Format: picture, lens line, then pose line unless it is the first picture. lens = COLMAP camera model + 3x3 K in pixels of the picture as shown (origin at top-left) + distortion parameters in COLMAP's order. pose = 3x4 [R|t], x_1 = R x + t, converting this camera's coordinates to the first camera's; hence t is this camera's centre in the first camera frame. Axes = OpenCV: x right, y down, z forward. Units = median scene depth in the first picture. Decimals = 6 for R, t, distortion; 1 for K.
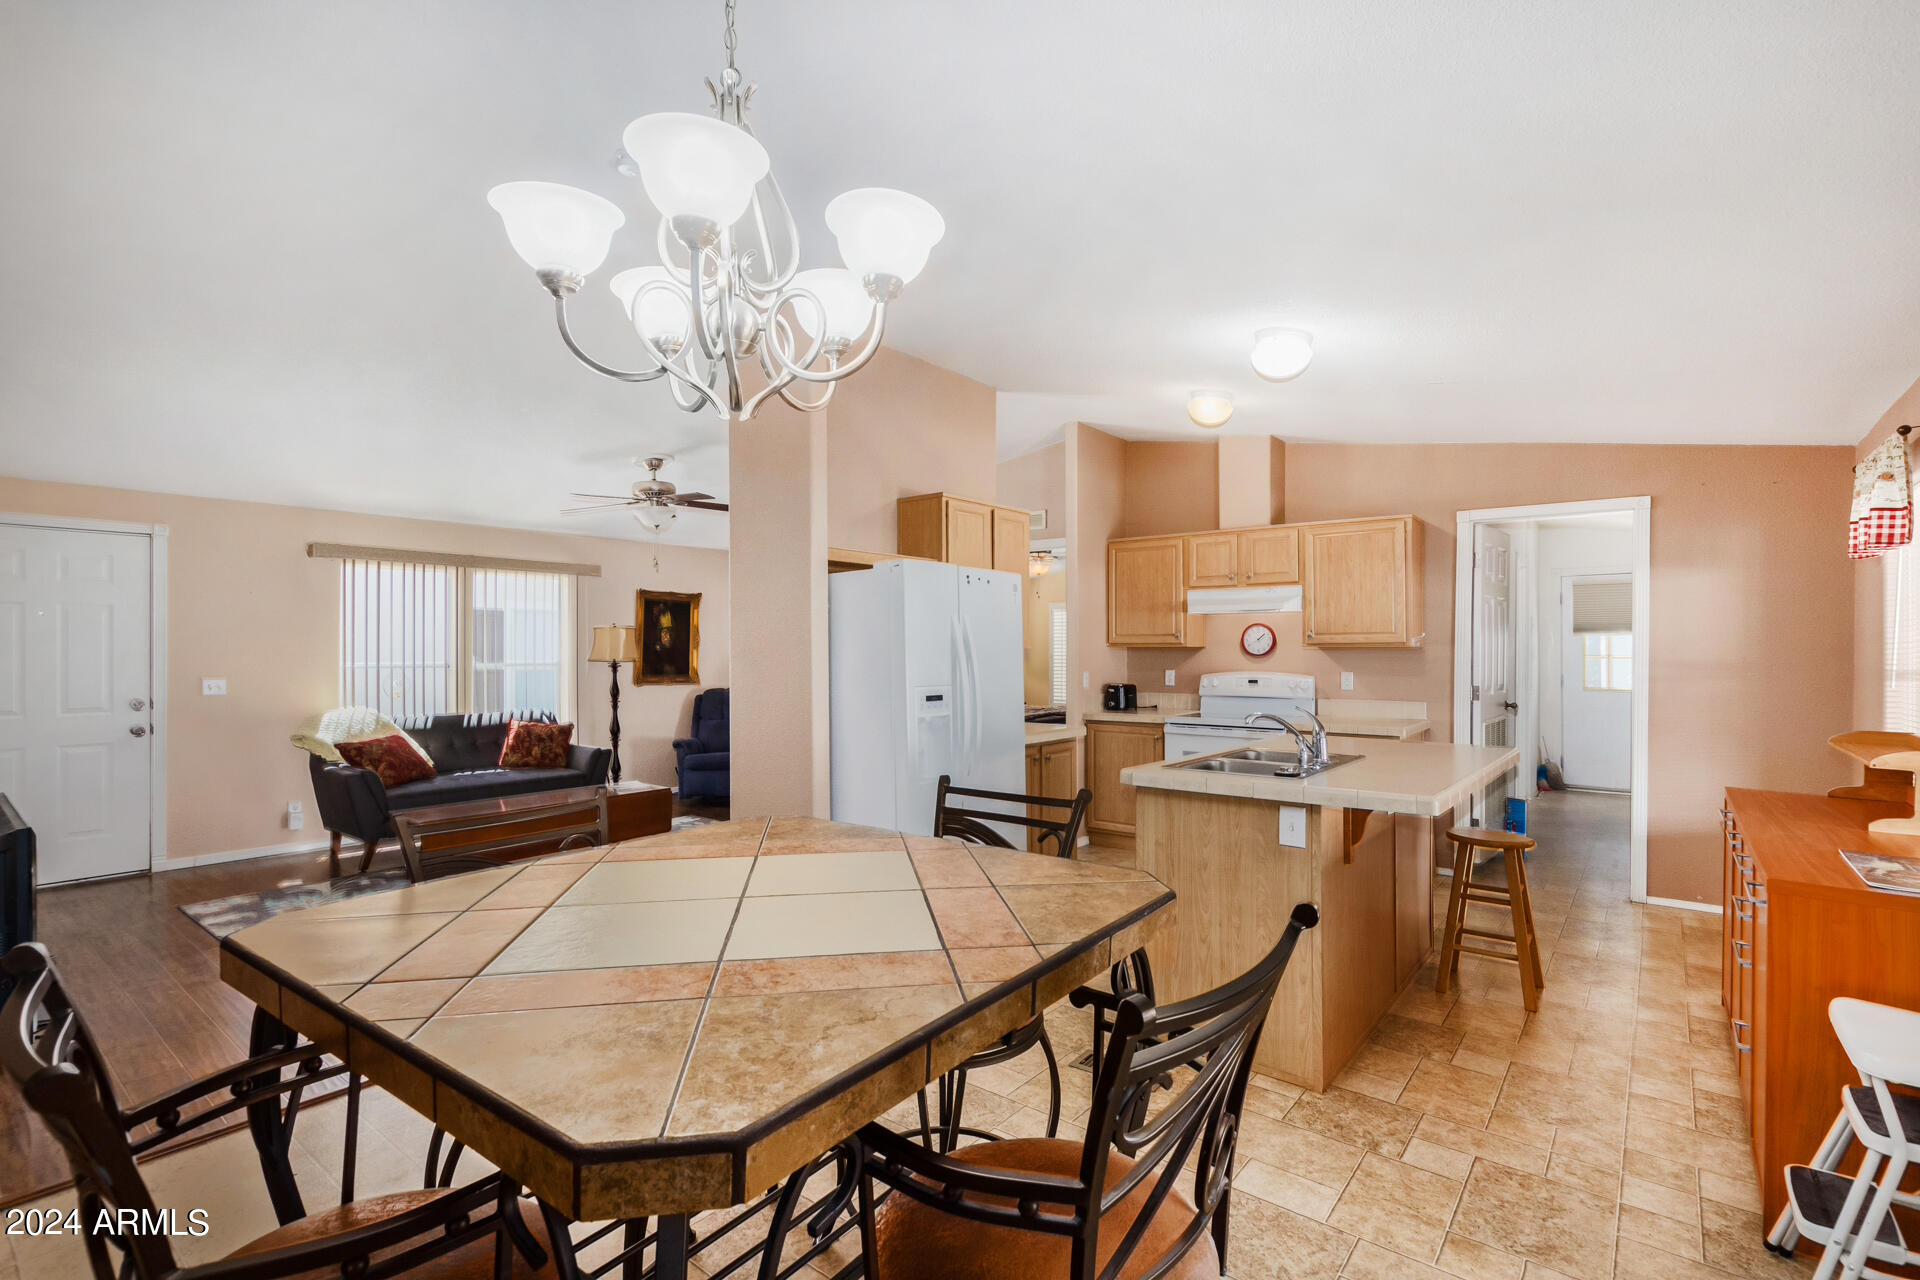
lens RADIAL K [[874.1, 0, 971.0], [0, 874.1, 642.0], [0, 0, 1]] dist [0.003247, -0.001805]
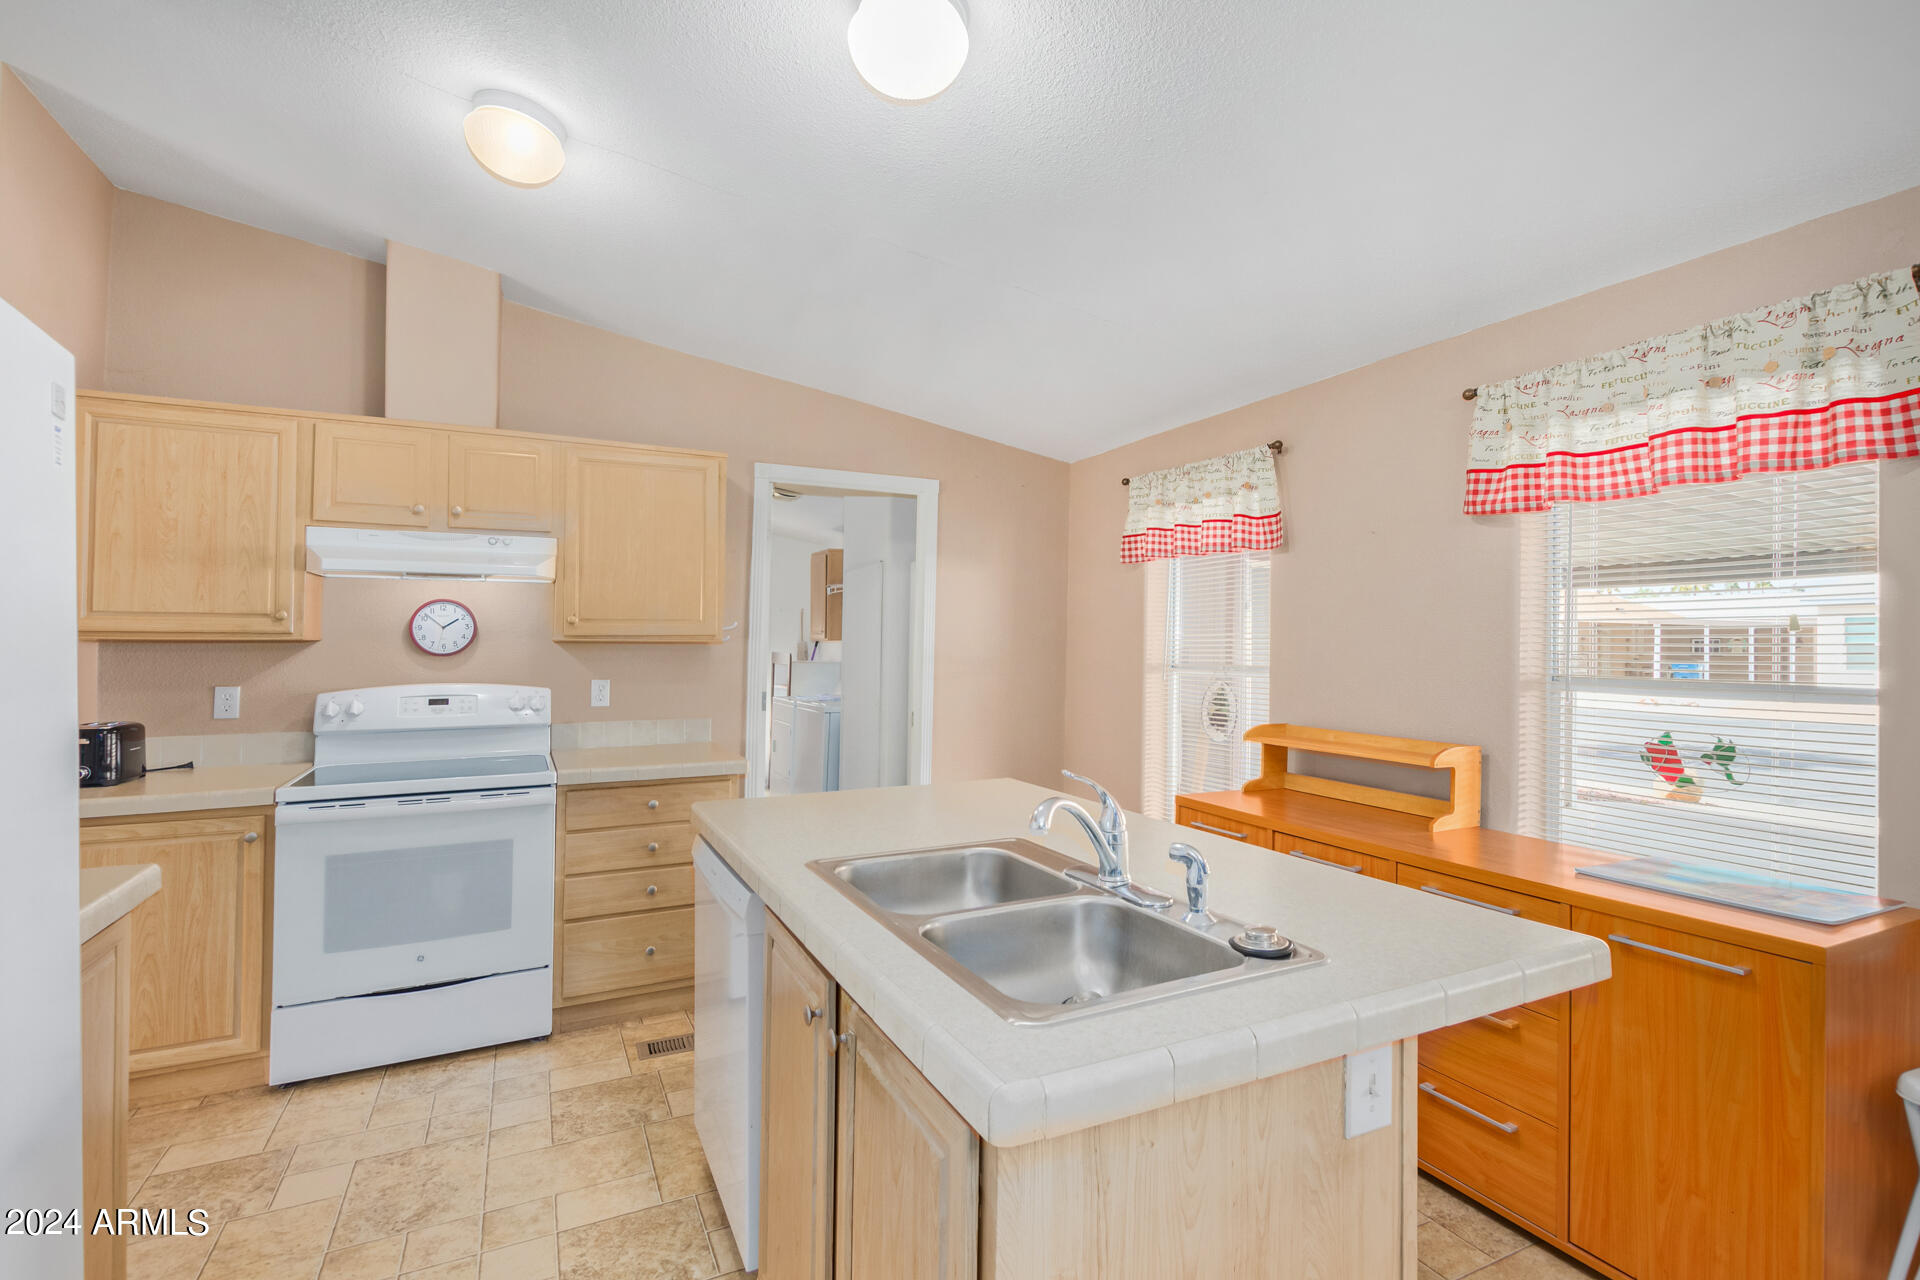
lens RADIAL K [[874.1, 0, 957.0], [0, 874.1, 632.7], [0, 0, 1]] dist [0.003247, -0.001805]
pose [[0.428614, 0.011431, 0.903415, -0.044134], [-0.011110, 0.999911, -0.007381, 0.001415], [-0.903419, -0.006873, 0.428703, 0.467944]]
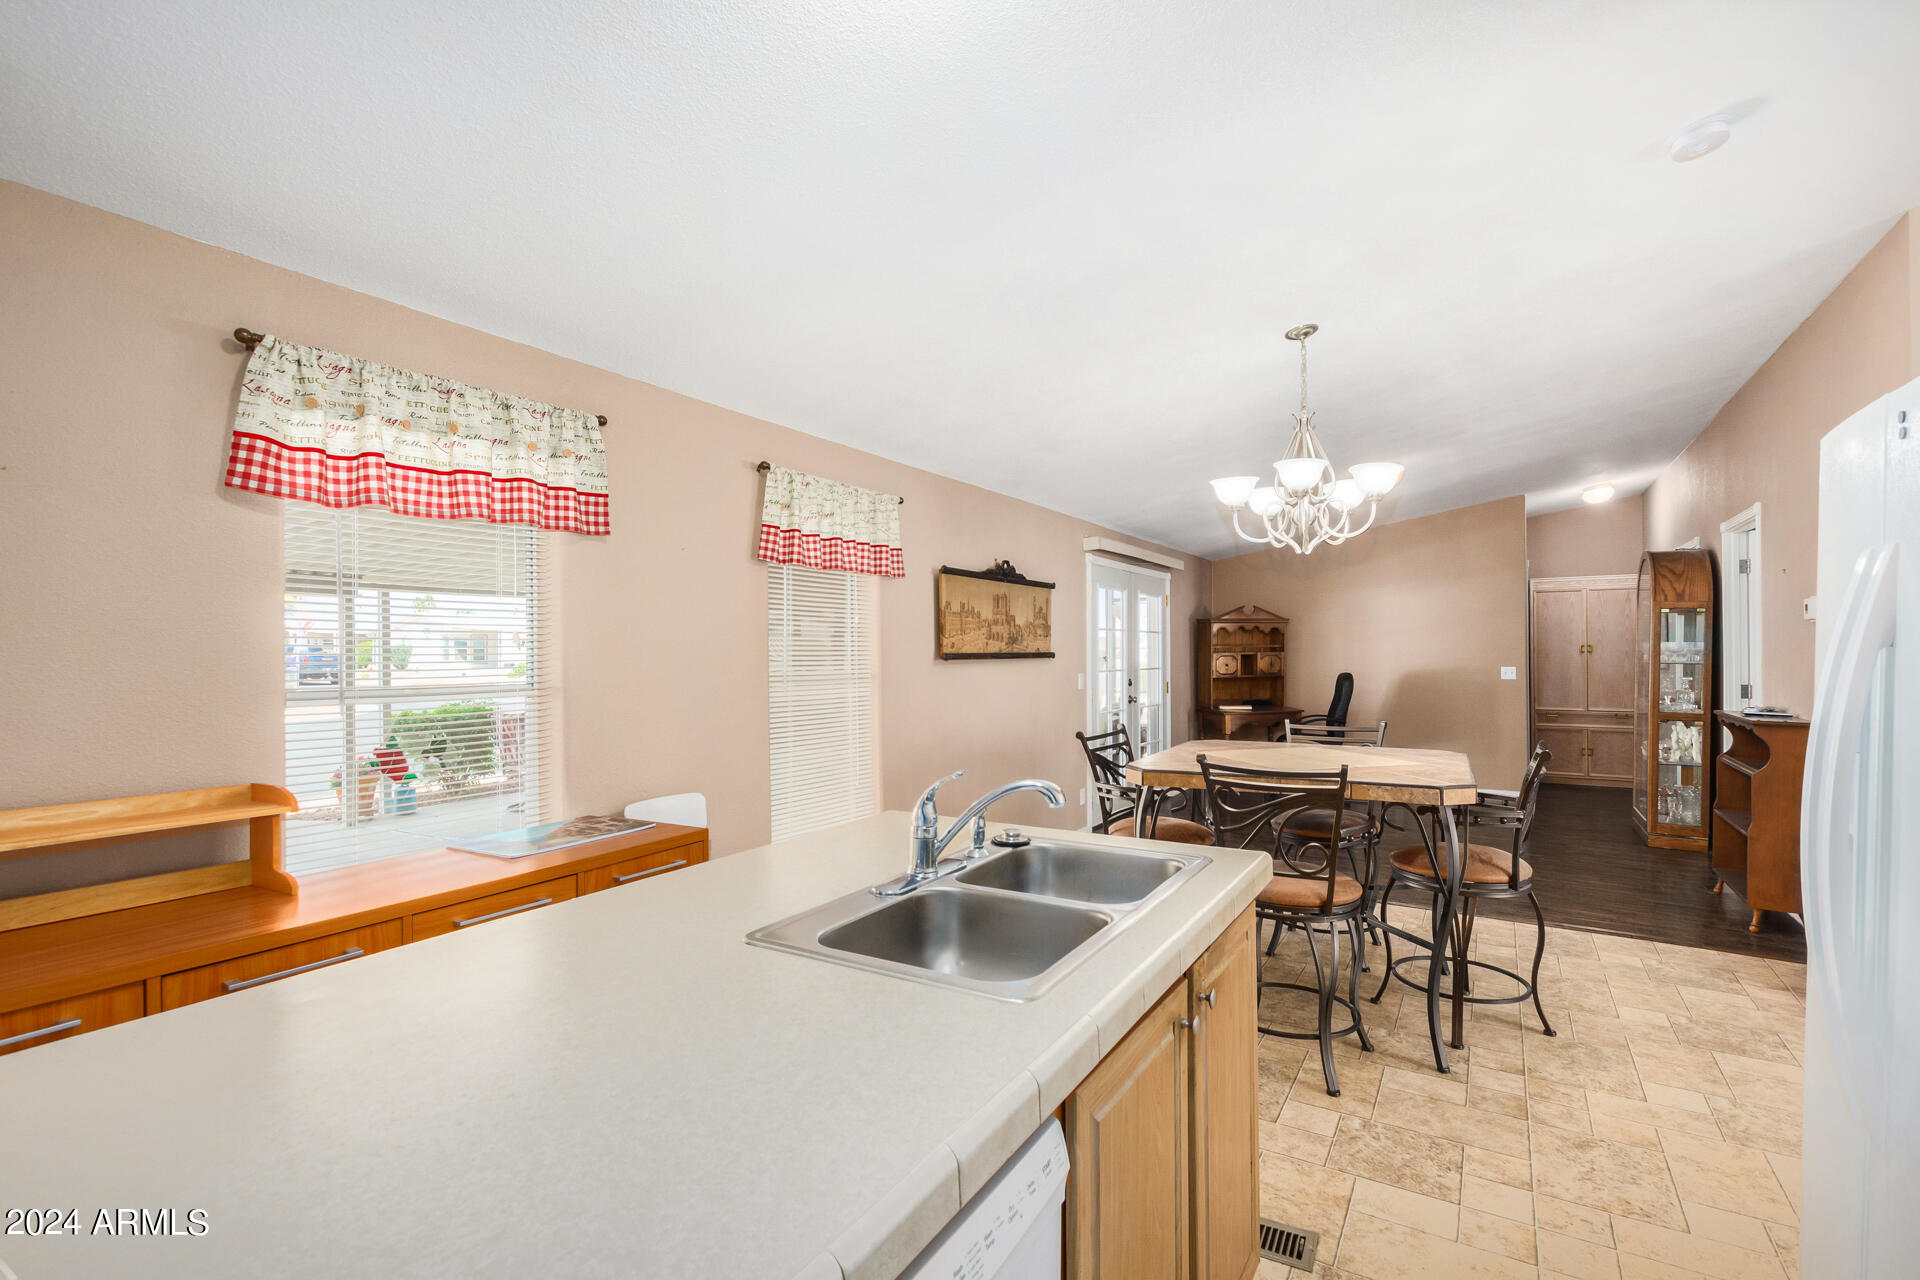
lens RADIAL K [[874.1, 0, 984.9], [0, 874.1, 653.0], [0, 0, 1]] dist [0.003247, -0.001805]
pose [[-0.989346, 0.007744, -0.145378, 0.234895], [0.008931, 0.999932, -0.007509, 0.005500], [0.145310, -0.008727, -0.989348, 0.819633]]
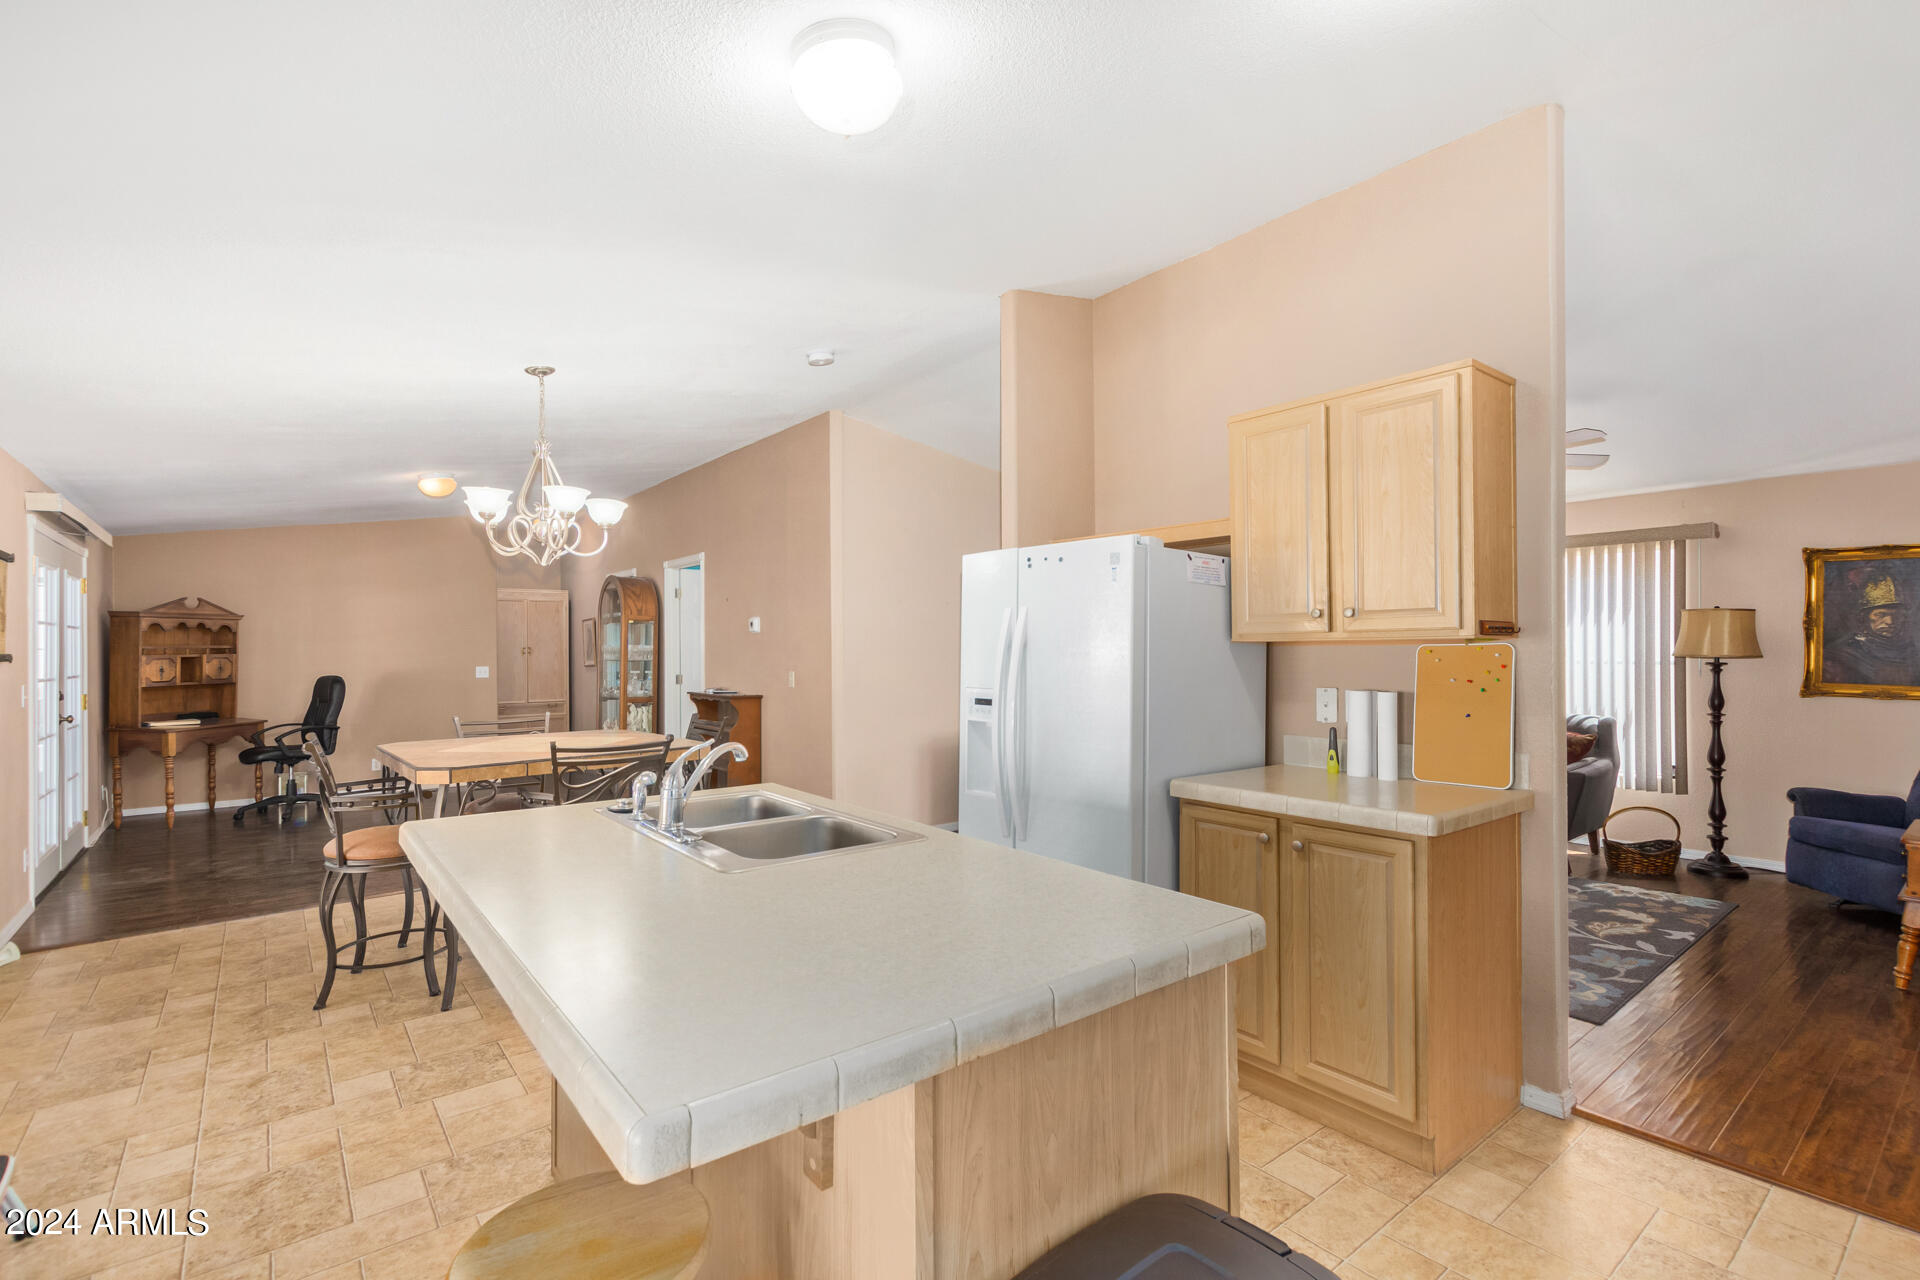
lens RADIAL K [[874.1, 0, 956.4], [0, 874.1, 646.1], [0, 0, 1]] dist [0.003247, -0.001805]
pose [[-0.226169, 0.001745, -0.974087, 0.524266], [0.015735, 0.999874, -0.001862, 0.004673], [0.973961, -0.015748, -0.226168, 0.726549]]
